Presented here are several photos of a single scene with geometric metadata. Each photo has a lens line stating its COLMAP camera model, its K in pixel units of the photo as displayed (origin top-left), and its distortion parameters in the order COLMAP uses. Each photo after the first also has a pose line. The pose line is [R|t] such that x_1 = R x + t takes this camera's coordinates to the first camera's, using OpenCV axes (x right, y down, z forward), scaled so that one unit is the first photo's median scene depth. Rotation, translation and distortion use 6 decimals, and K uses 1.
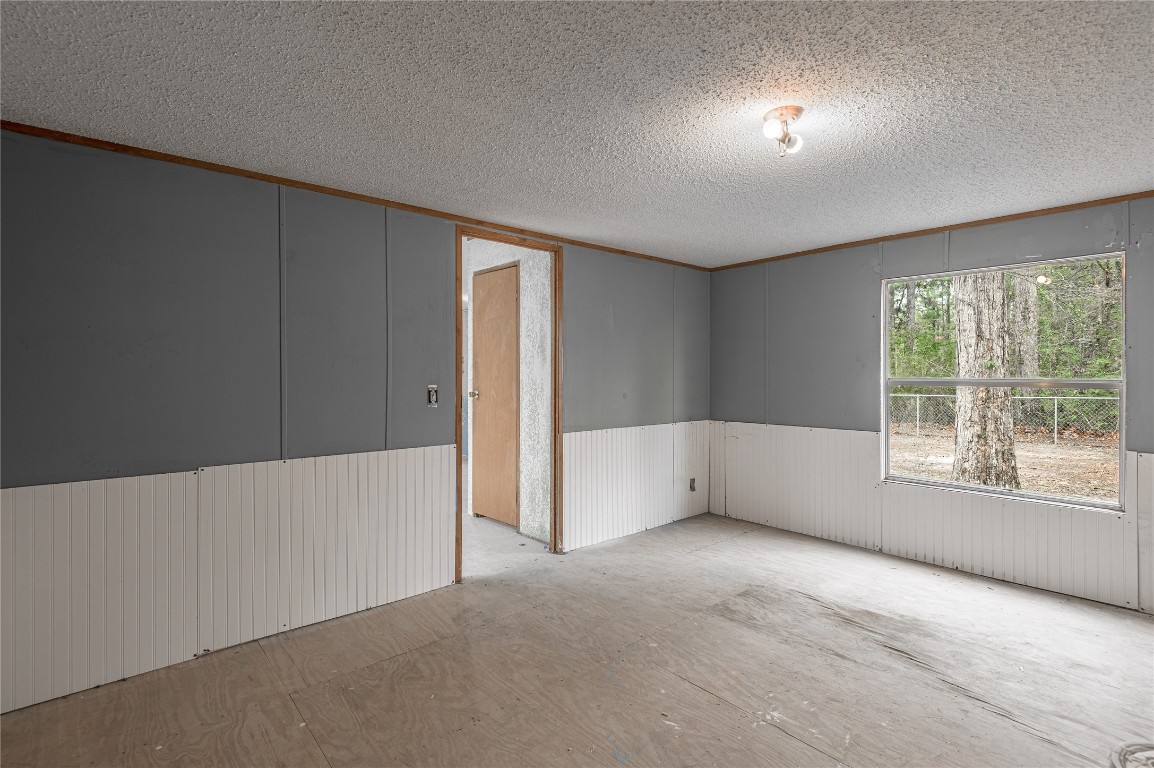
lens RADIAL K [[550.8, 0, 583.7], [0, 550.8, 393.0], [0, 0, 1]] dist [0.040372, -0.027160]
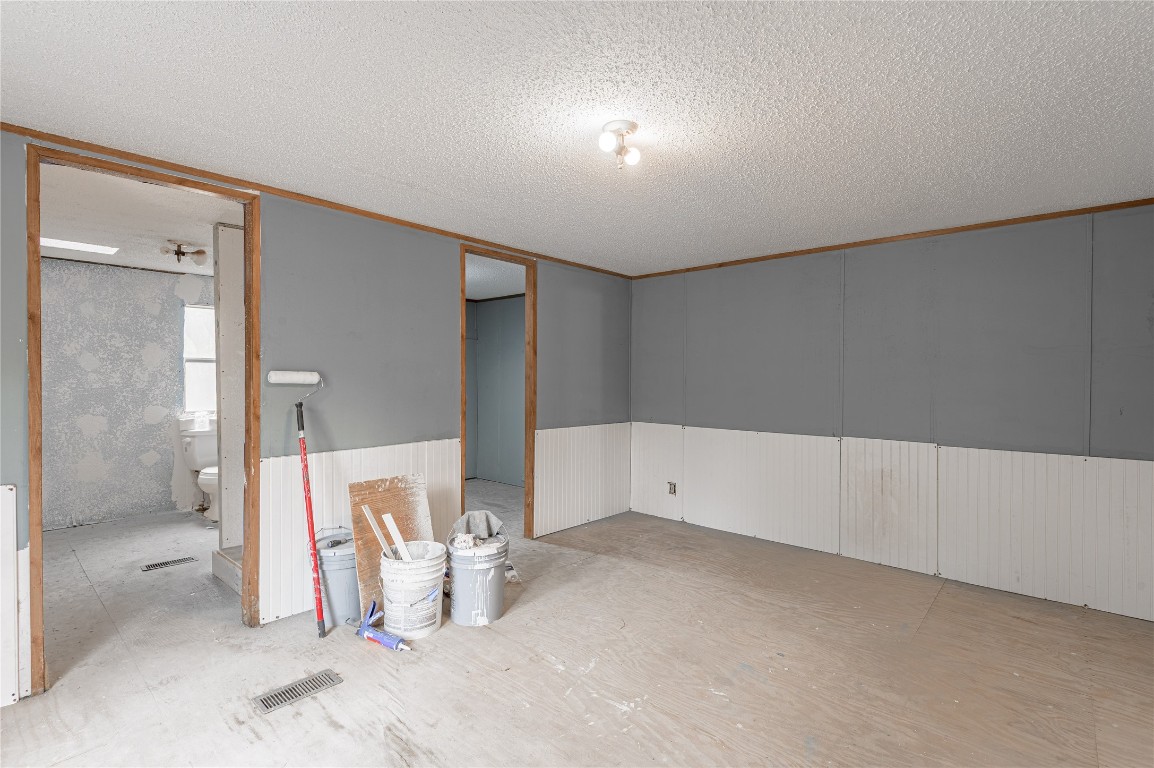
lens RADIAL K [[550.8, 0, 583.7], [0, 550.8, 393.0], [0, 0, 1]] dist [0.040372, -0.027160]
pose [[-0.991764, 0.000095, -0.128077, 0.552081], [-0.007629, 0.998180, 0.059814, -0.069539], [0.127849, 0.060299, -0.989959, 1.978268]]
